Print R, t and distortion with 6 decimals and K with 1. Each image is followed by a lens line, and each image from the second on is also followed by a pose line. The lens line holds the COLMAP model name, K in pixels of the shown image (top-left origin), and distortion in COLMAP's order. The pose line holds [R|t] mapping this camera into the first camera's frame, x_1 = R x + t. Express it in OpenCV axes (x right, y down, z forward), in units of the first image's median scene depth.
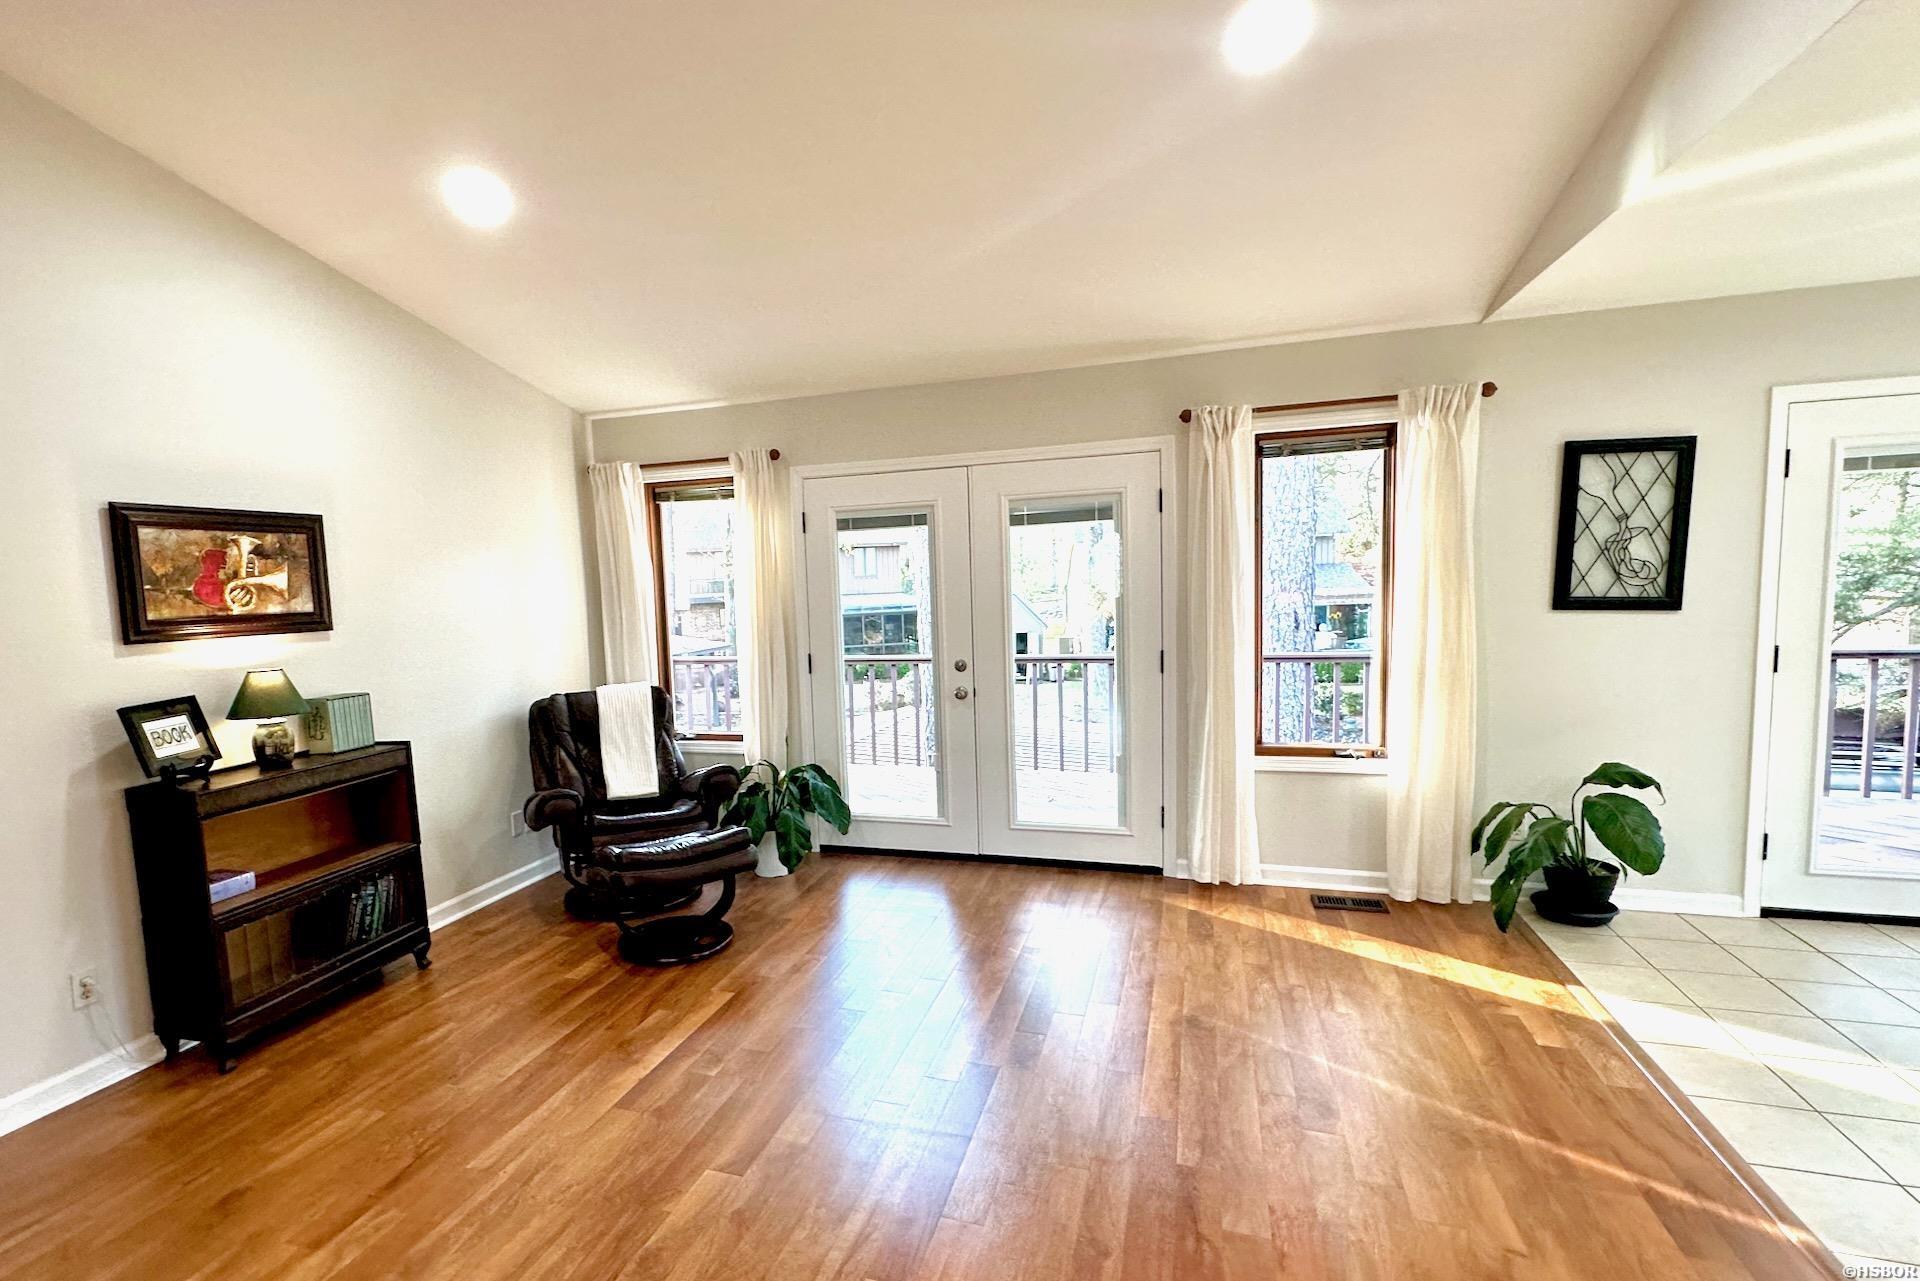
lens RADIAL K [[903.4, 0, 890.3], [0, 903.4, 668.9], [0, 0, 1]] dist [-0.003366, -0.000240]
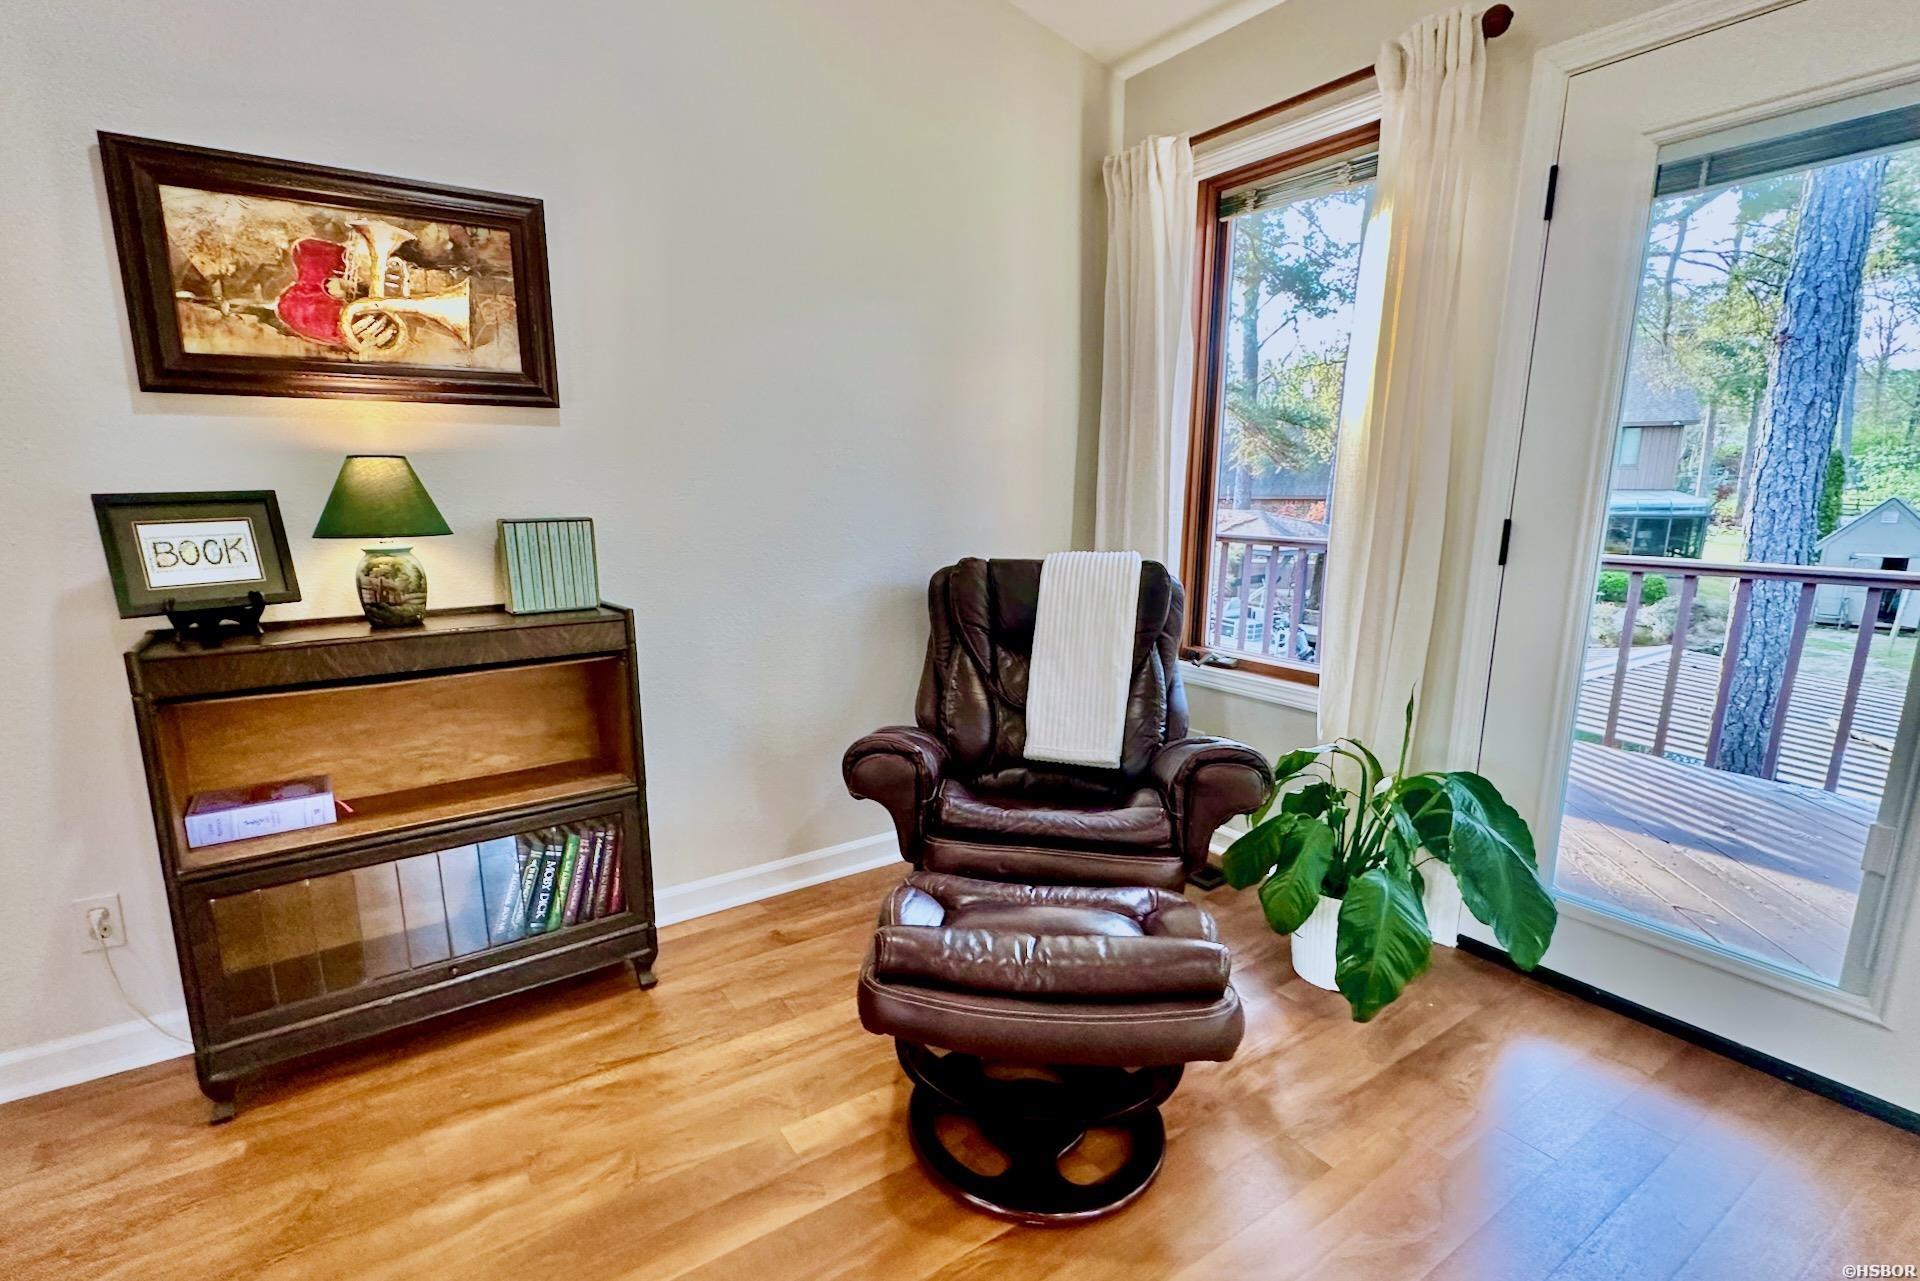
lens RADIAL K [[903.4, 0, 890.3], [0, 903.4, 668.9], [0, 0, 1]] dist [-0.003366, -0.000240]
pose [[0.770475, 0.160447, -0.616948, -0.056546], [-0.082281, 0.984742, 0.153341, 0.017597], [0.632138, -0.067382, 0.771921, 0.678371]]
